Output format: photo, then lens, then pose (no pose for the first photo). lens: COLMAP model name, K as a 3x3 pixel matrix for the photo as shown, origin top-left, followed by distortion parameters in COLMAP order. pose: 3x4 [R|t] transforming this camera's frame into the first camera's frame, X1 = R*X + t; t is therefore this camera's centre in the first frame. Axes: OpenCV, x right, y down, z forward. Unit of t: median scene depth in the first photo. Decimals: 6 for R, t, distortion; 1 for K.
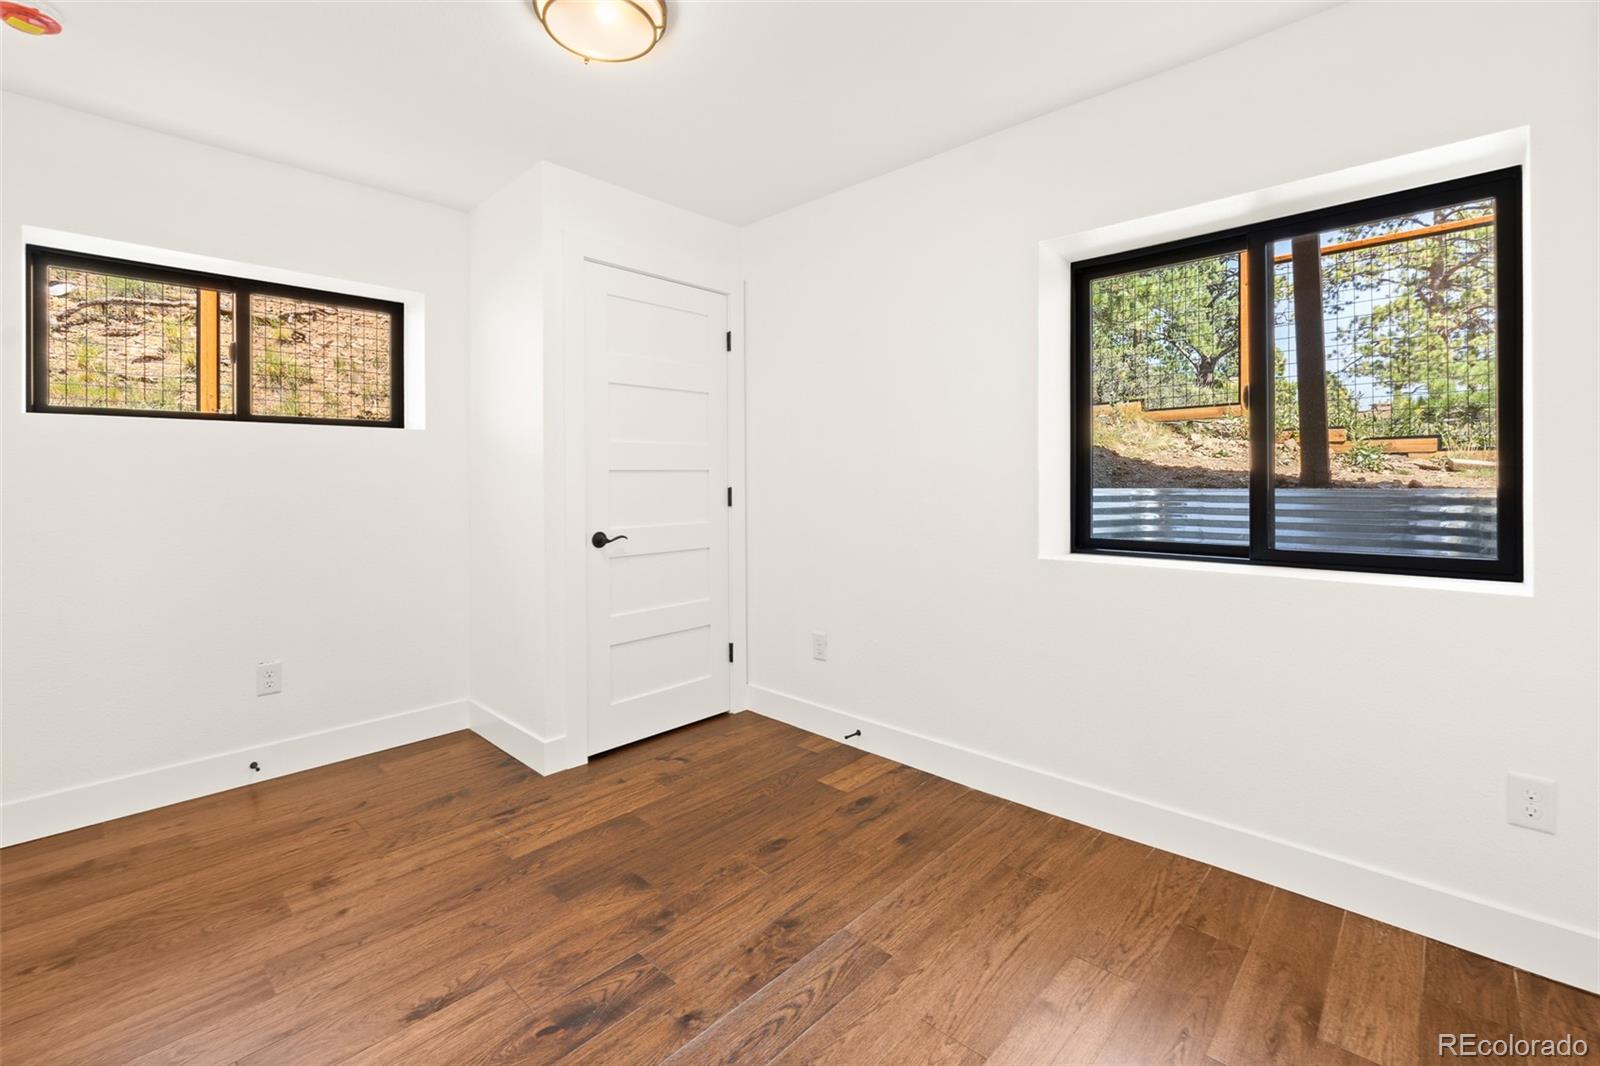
lens RADIAL K [[690.8, 0, 797.9], [0, 690.8, 488.7], [0, 0, 1]] dist [-0.005209, -0.000506]
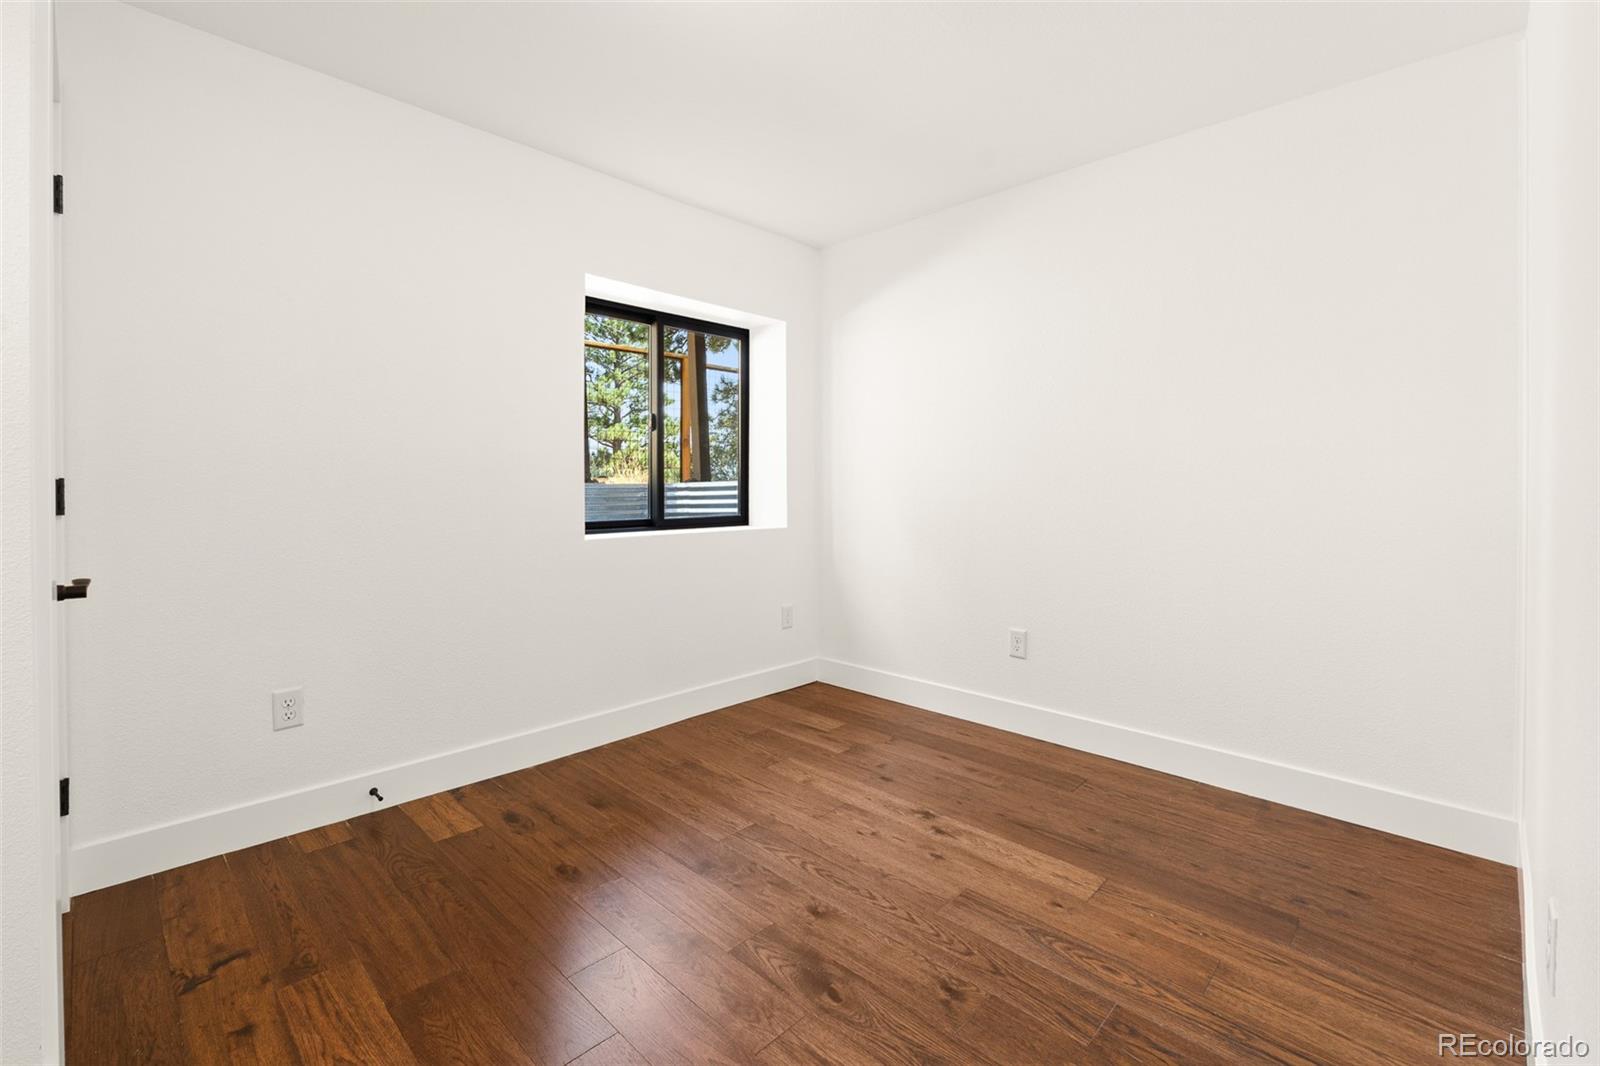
lens RADIAL K [[690.8, 0, 797.9], [0, 690.8, 488.7], [0, 0, 1]] dist [-0.005209, -0.000506]
pose [[0.022805, -0.004422, 0.999730, -0.927506], [0.013191, 0.999905, 0.004122, 0.020255], [-0.999653, 0.013093, 0.022861, 0.682941]]
